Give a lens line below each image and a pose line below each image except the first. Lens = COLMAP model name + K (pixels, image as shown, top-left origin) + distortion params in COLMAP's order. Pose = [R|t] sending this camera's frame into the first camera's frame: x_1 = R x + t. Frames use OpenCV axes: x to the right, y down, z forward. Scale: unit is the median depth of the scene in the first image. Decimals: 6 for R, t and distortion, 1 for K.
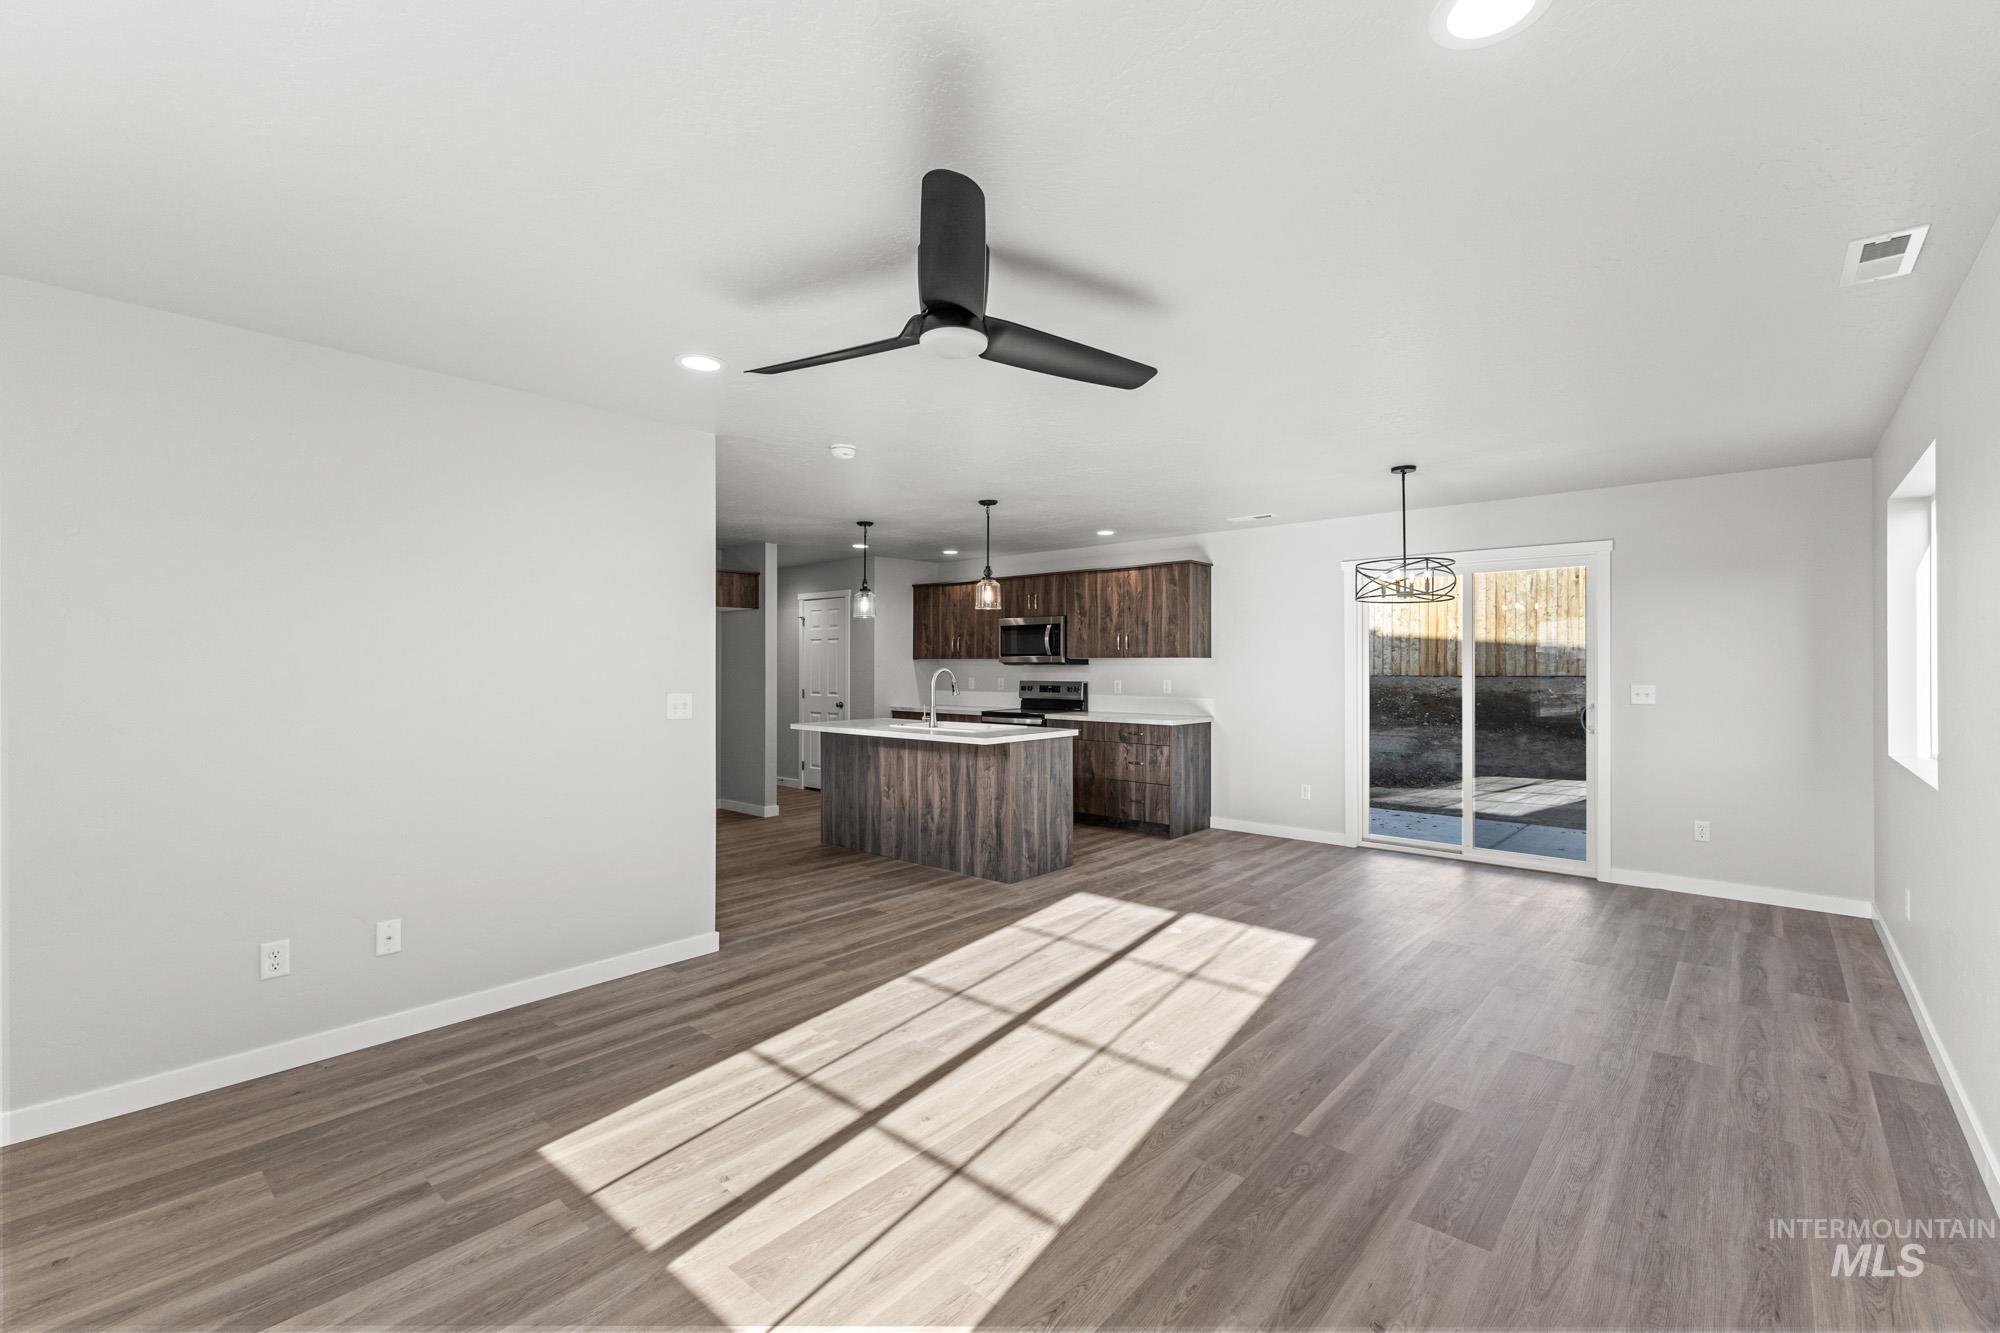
lens RADIAL K [[863.2, 0, 1002.8], [0, 863.2, 662.4], [0, 0, 1]] dist [0.018349, -0.004788]
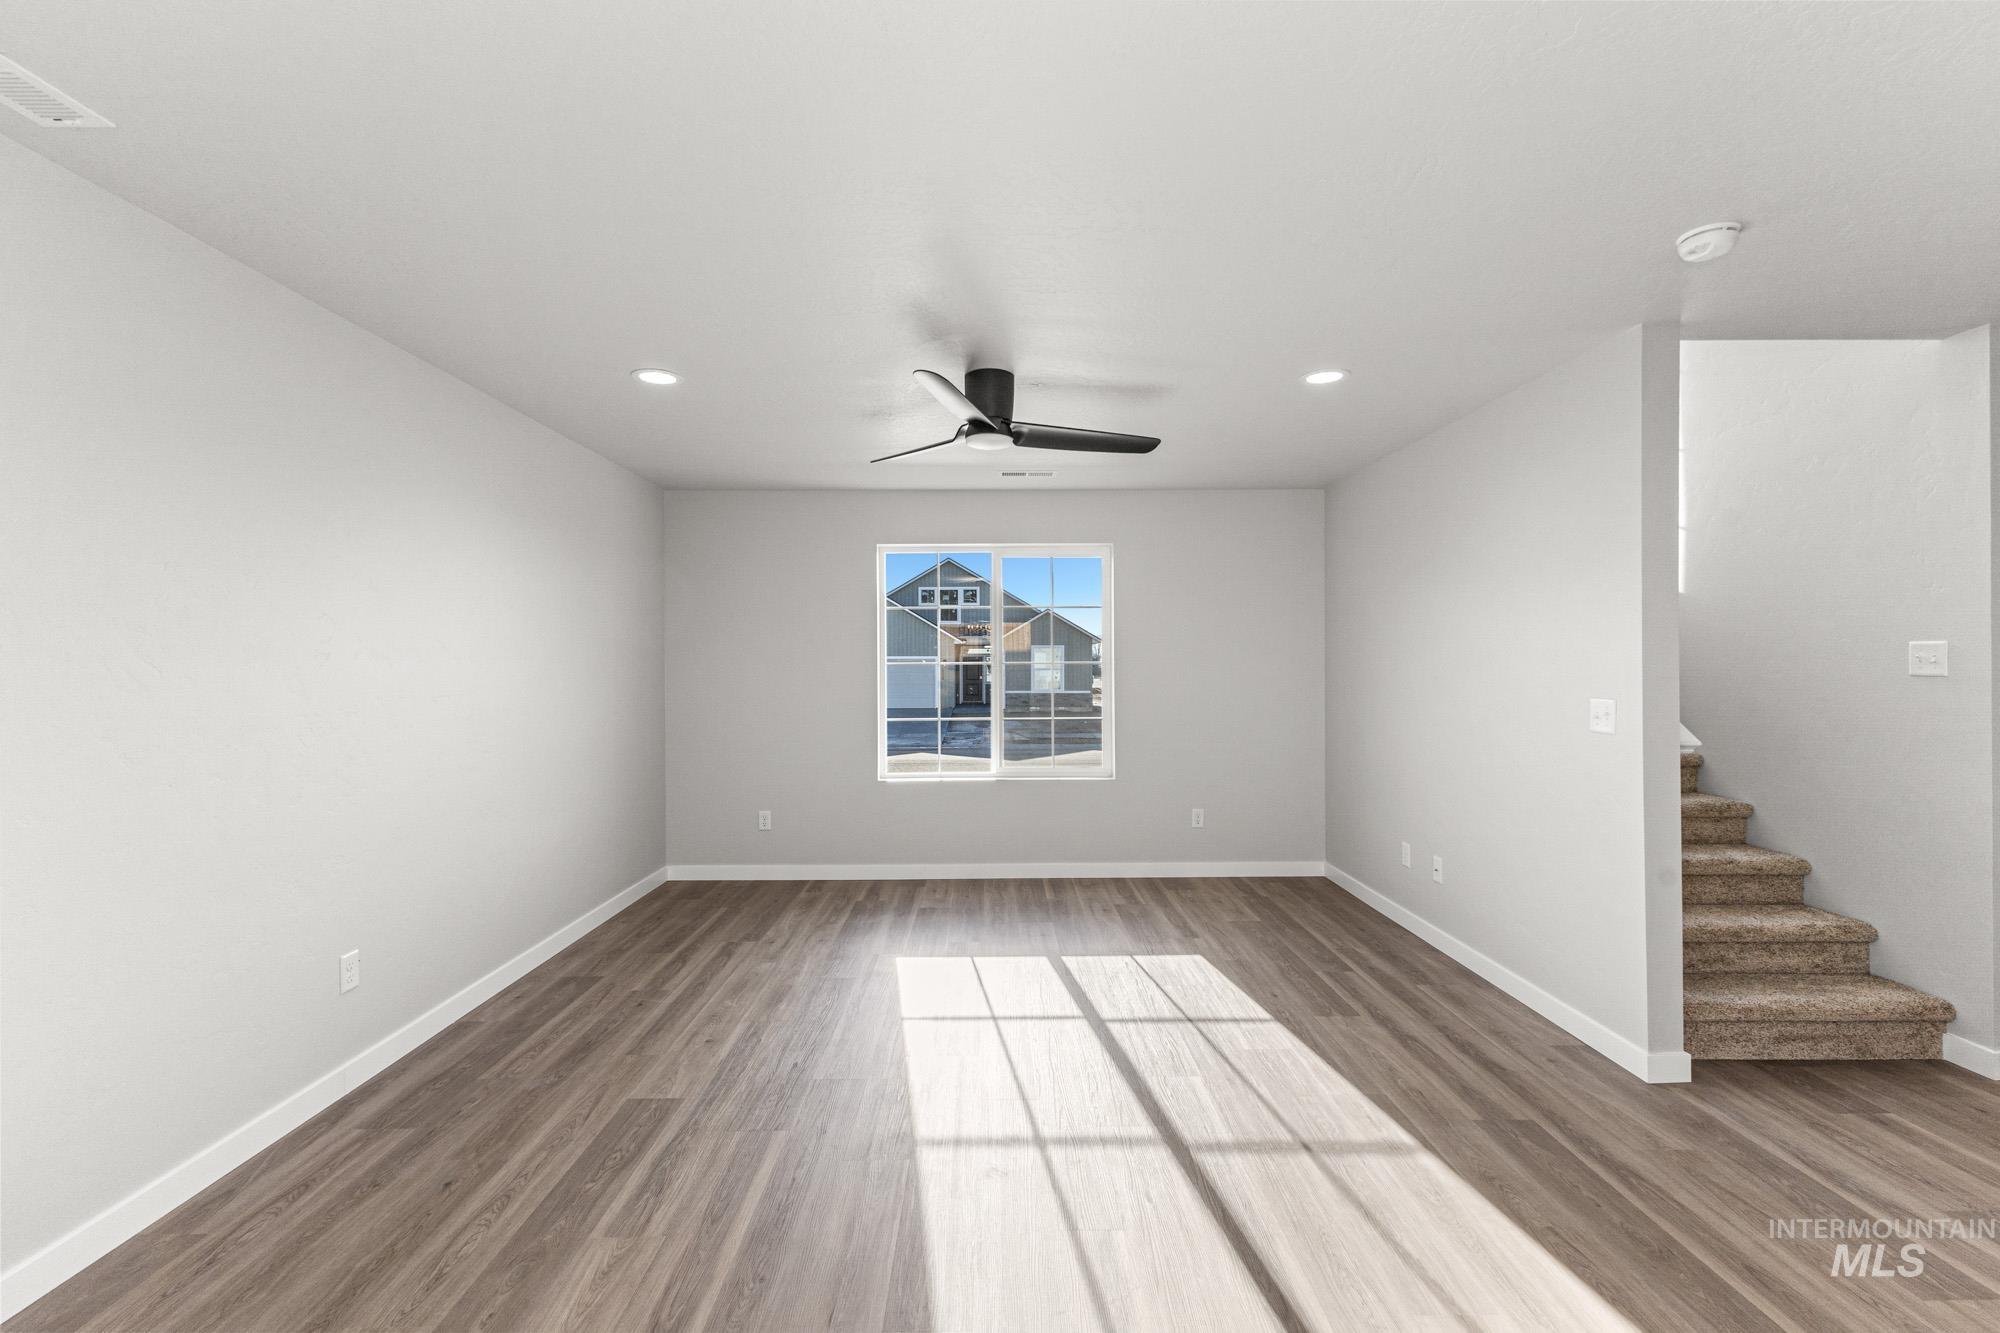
lens RADIAL K [[863.2, 0, 1002.8], [0, 863.2, 662.4], [0, 0, 1]] dist [0.018349, -0.004788]
pose [[-0.748904, -0.001654, -0.662676, 0.642583], [0.006459, 0.999931, -0.009795, 0.010211], [0.662647, -0.011616, -0.748842, 1.515106]]
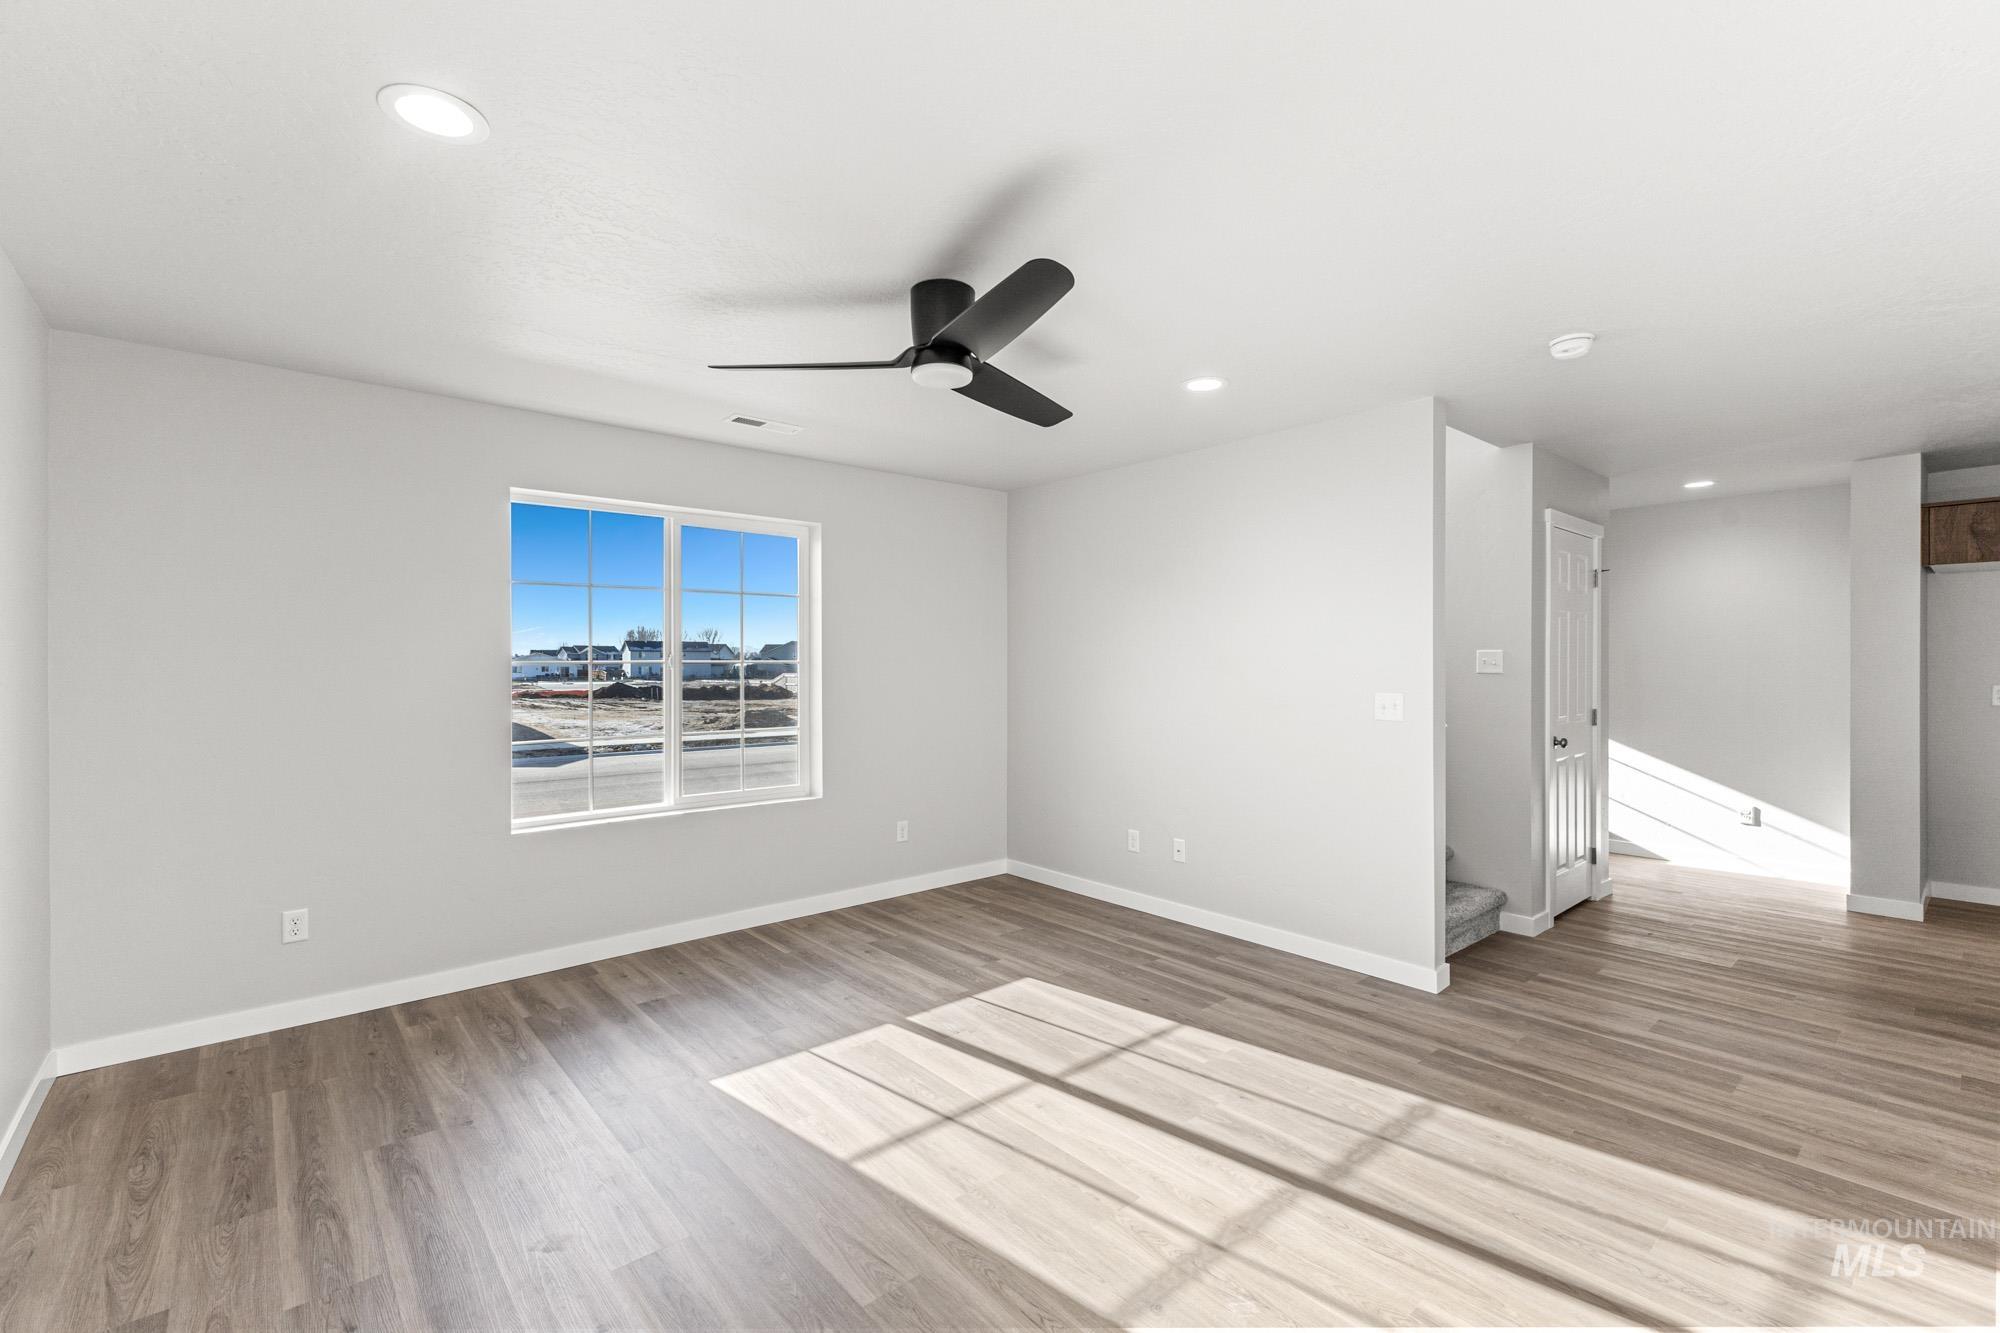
lens RADIAL K [[863.2, 0, 1002.8], [0, 863.2, 662.4], [0, 0, 1]] dist [0.018349, -0.004788]
pose [[-0.141969, -0.004913, -0.989859, 0.757035], [0.007046, 0.999957, -0.005974, 0.006422], [0.989846, -0.007823, -0.141928, 0.895271]]
